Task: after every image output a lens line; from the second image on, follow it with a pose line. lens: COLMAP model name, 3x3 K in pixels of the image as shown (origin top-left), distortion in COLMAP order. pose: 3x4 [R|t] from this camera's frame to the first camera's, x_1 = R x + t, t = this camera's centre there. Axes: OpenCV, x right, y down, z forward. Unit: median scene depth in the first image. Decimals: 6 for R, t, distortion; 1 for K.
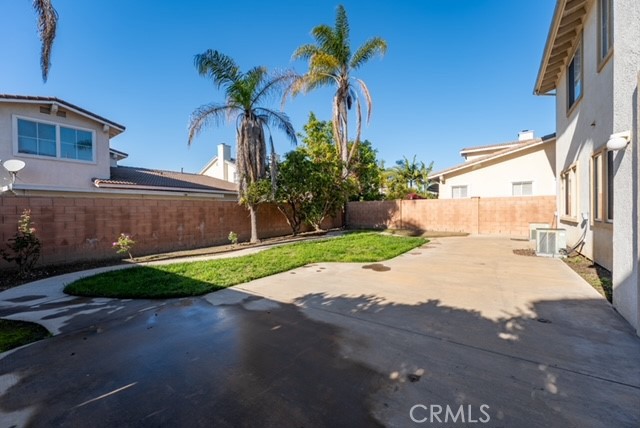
lens RADIAL K [[257.0, 0, 317.9], [0, 257.0, 215.0], [0, 0, 1]] dist [-0.001135, 0.000006]
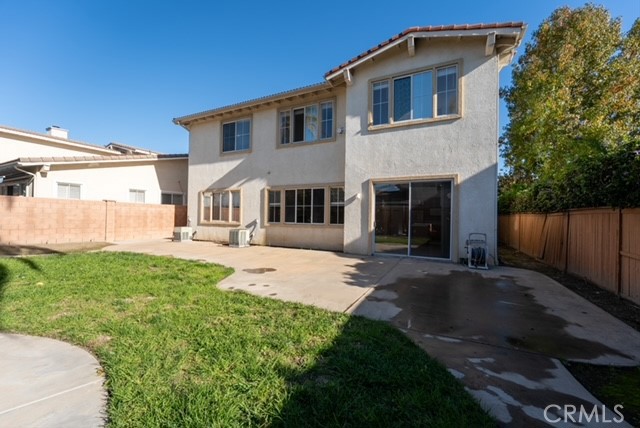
lens RADIAL K [[257.0, 0, 318.0], [0, 257.0, 215.5], [0, 0, 1]] dist [-0.001135, 0.000006]
pose [[-0.170548, 0.016643, 0.985209, -0.423654], [0.003037, 0.999861, -0.016365, -0.001317], [-0.985345, 0.000201, -0.170575, 0.470290]]
